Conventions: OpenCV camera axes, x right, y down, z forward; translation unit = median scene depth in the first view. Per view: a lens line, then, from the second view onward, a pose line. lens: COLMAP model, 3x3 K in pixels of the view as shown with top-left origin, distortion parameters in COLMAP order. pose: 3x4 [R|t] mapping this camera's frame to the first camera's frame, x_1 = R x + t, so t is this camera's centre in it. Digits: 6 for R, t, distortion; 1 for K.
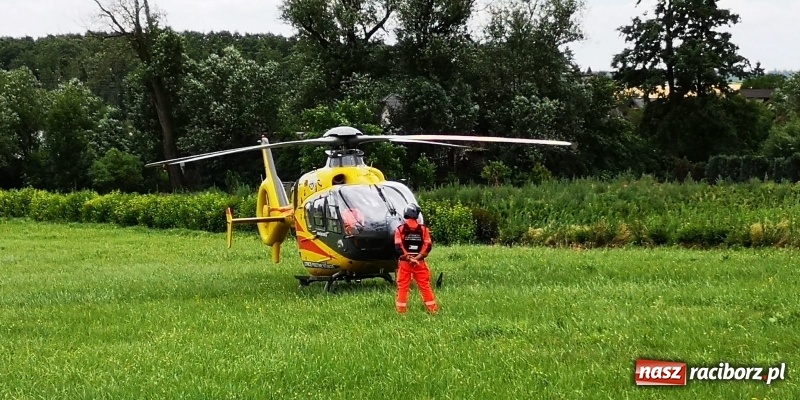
lens RADIAL K [[2770.8, 0, 248.5], [0, 2770.8, 200.2], [0, 0, 1]] dist [0.021618, 2.341929]
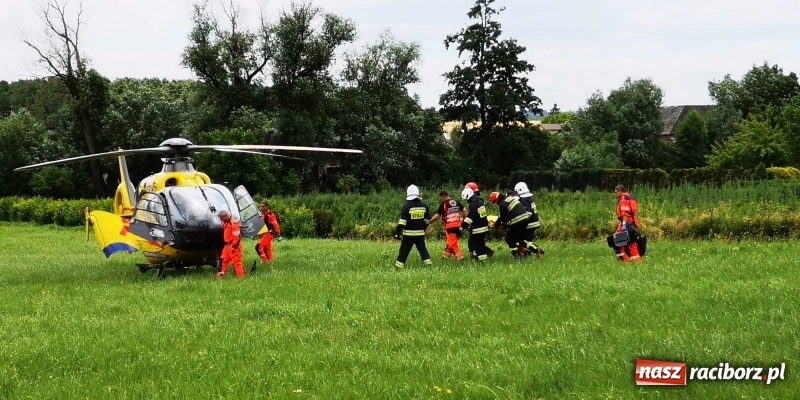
lens RADIAL K [[1870.2, 0, 400.0], [0, 1870.2, 200.0], [0, 0, 1]] dist [0.067686, -0.107069]
pose [[0.996681, 0.001243, 0.081398, 0.046611], [-0.000695, 0.999977, -0.006772, 0.003896], [-0.081404, 0.006693, 0.996659, 0.139535]]
